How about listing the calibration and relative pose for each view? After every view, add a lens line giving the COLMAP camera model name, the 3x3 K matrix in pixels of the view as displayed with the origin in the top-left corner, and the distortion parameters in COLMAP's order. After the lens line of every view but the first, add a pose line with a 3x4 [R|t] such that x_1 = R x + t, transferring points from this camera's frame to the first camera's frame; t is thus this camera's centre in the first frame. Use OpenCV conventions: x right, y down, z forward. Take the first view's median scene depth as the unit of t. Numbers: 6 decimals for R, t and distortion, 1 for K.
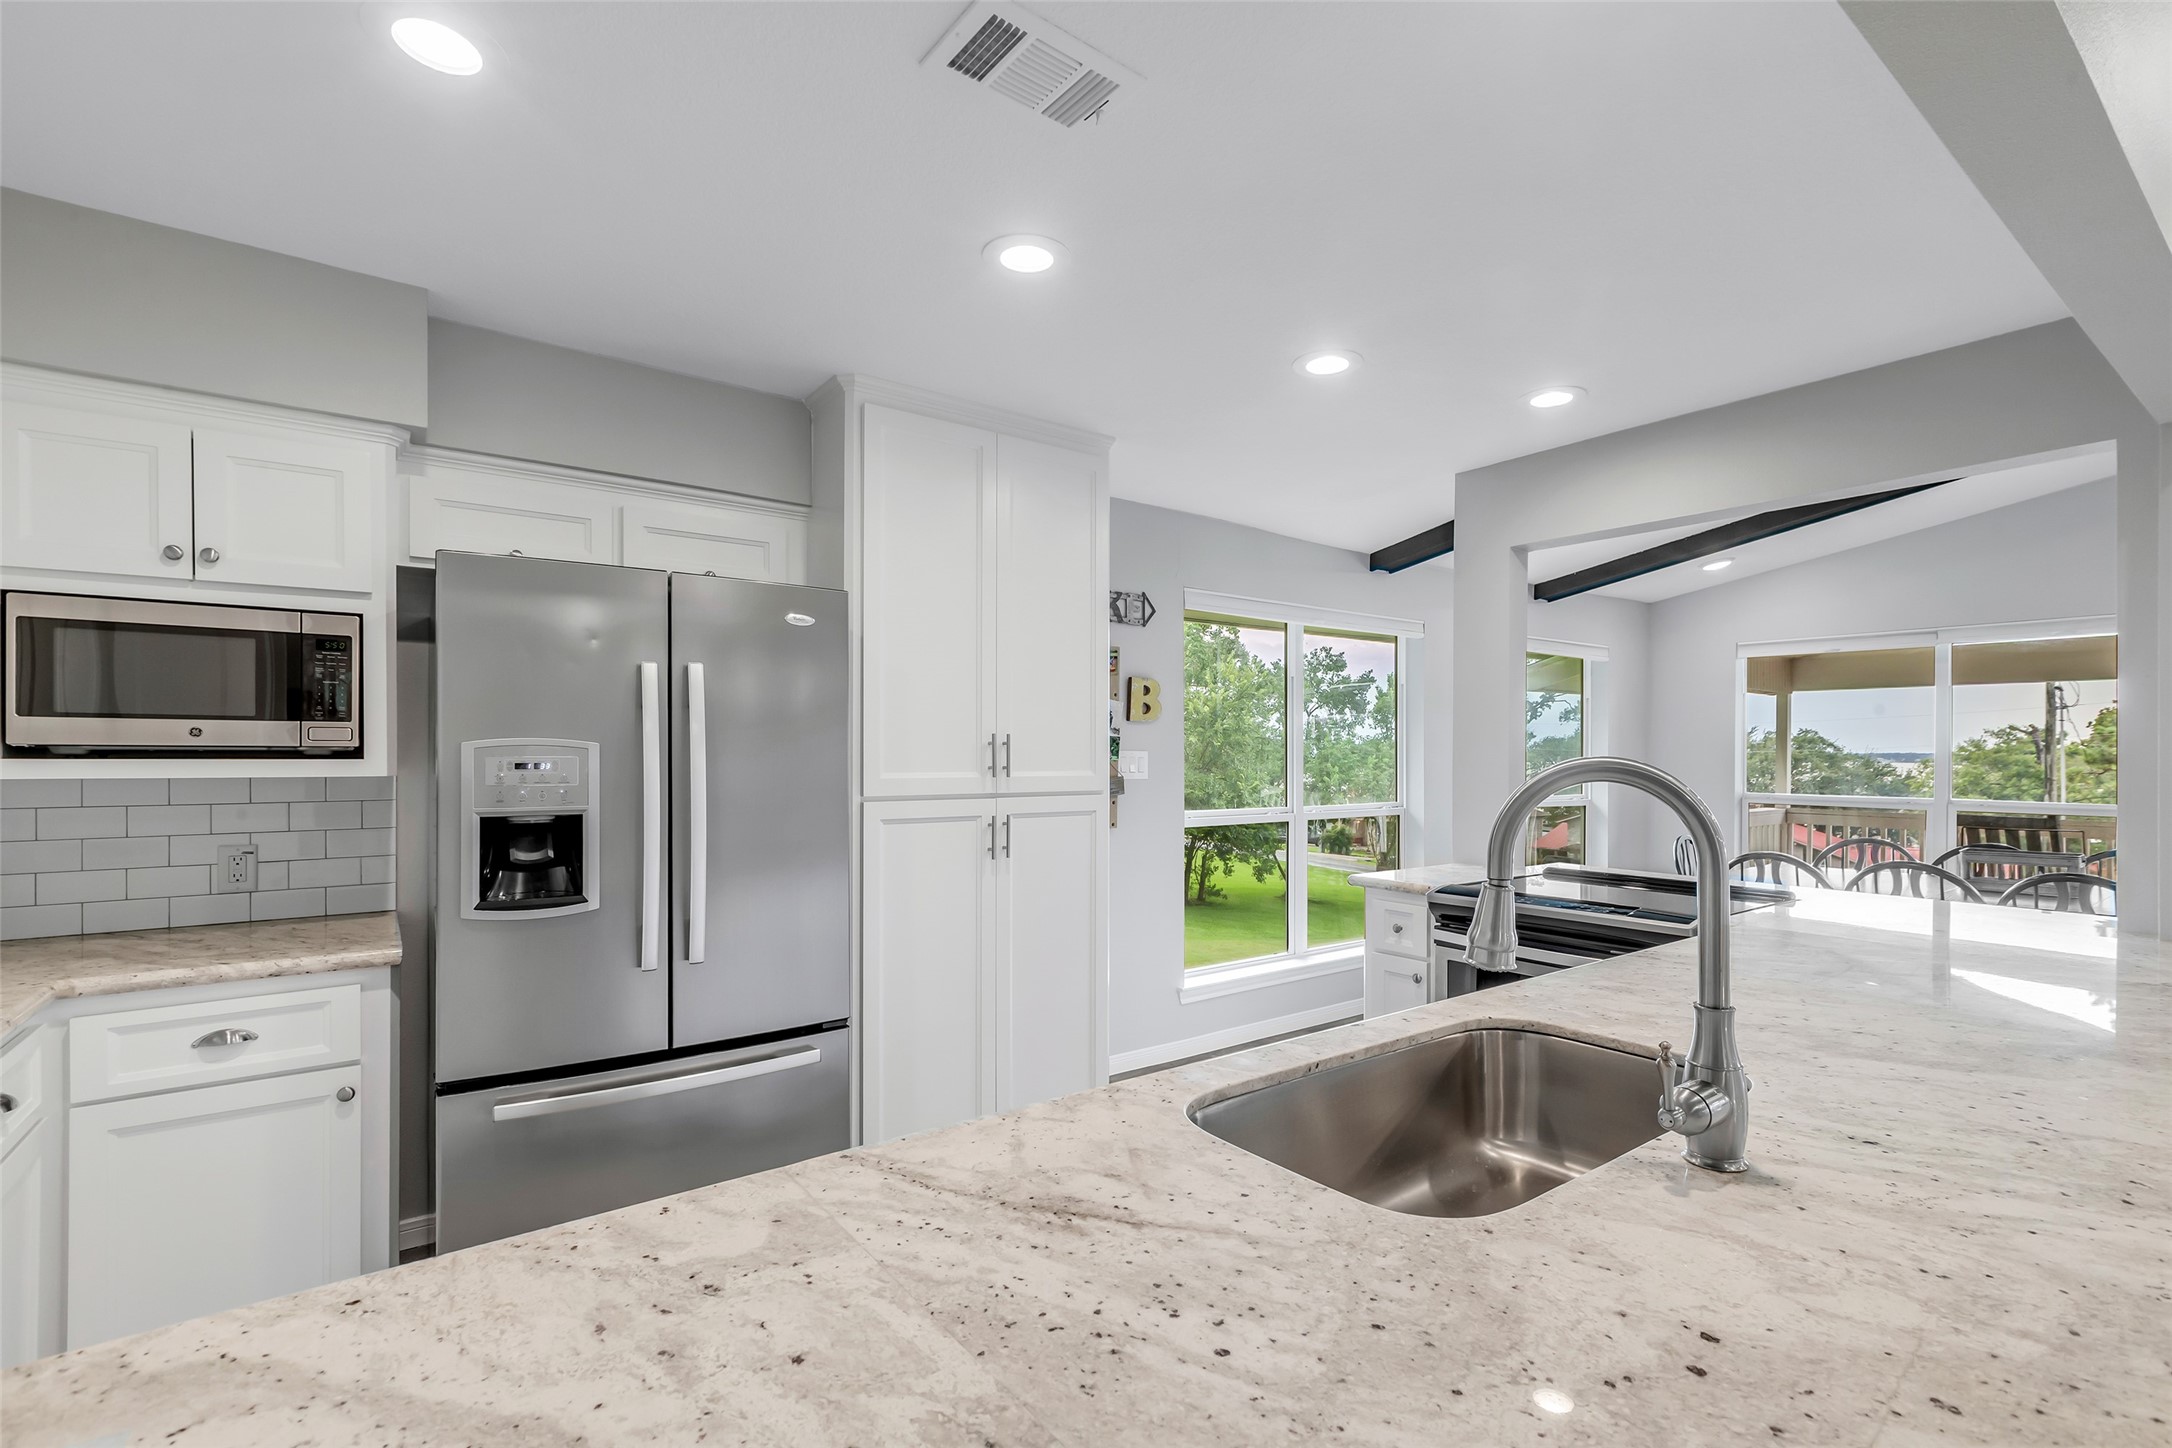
lens RADIAL K [[973.6, 0, 1097.7], [0, 973.6, 749.6], [0, 0, 1]] dist [0.004071, 0.000335]
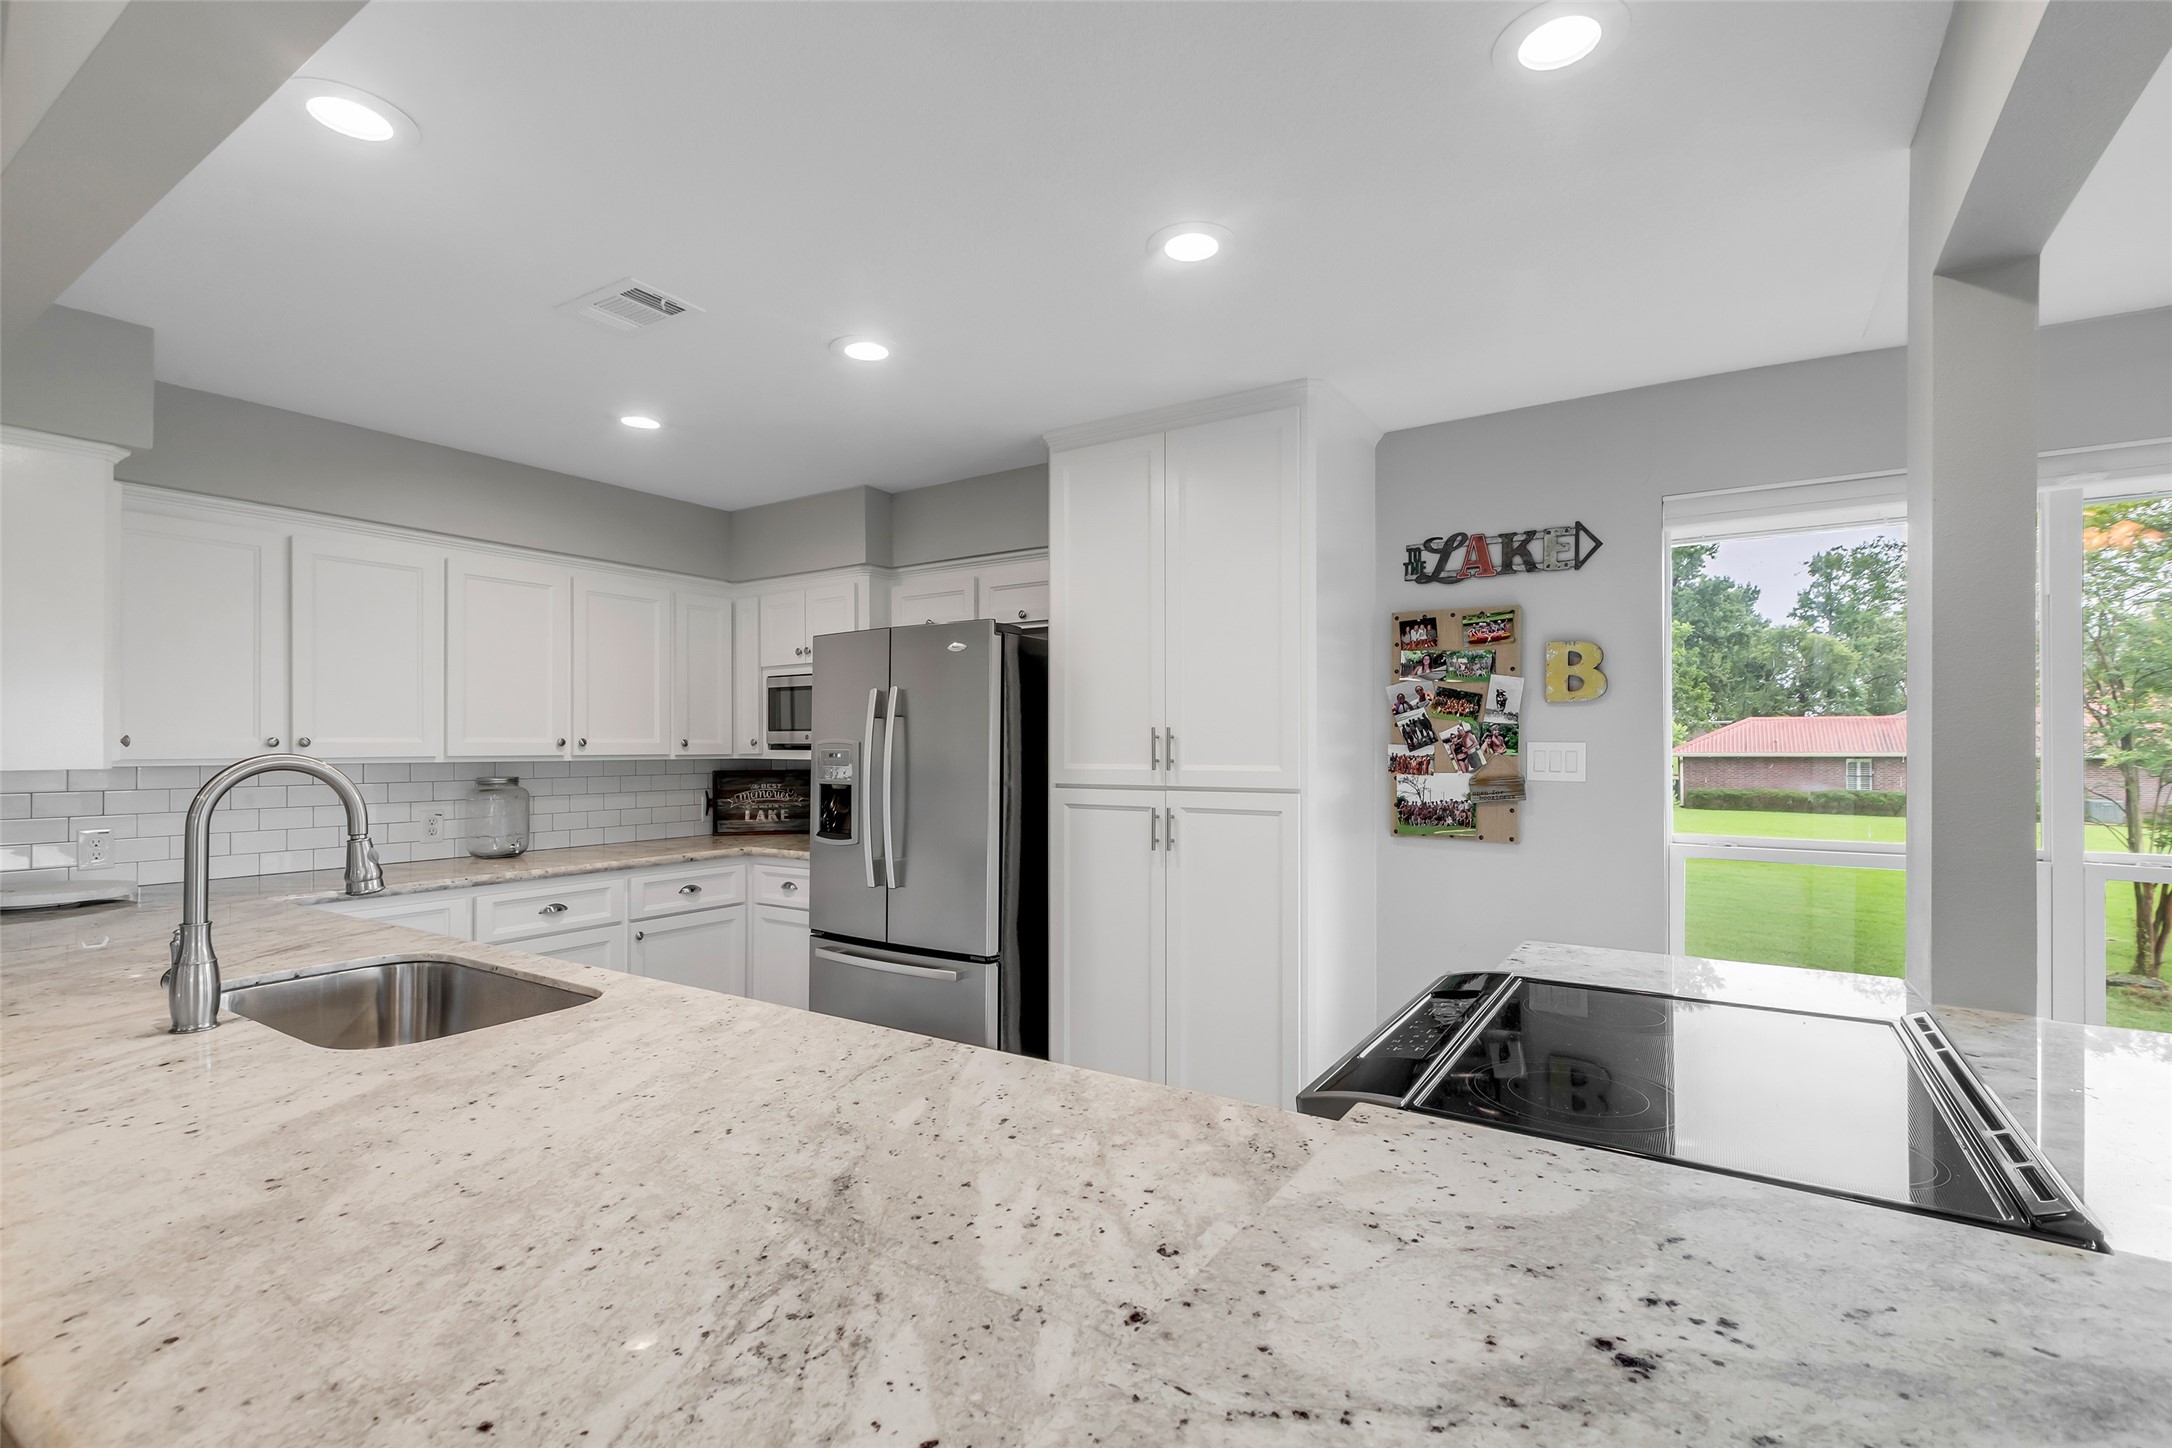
lens RADIAL K [[973.6, 0, 1102.9], [0, 973.6, 738.4], [0, 0, 1]] dist [0.004071, 0.000335]
pose [[0.354459, -0.009161, -0.935027, 1.210721], [0.006380, 0.999952, -0.007379, 0.003012], [0.935050, -0.003350, 0.354501, 0.853337]]
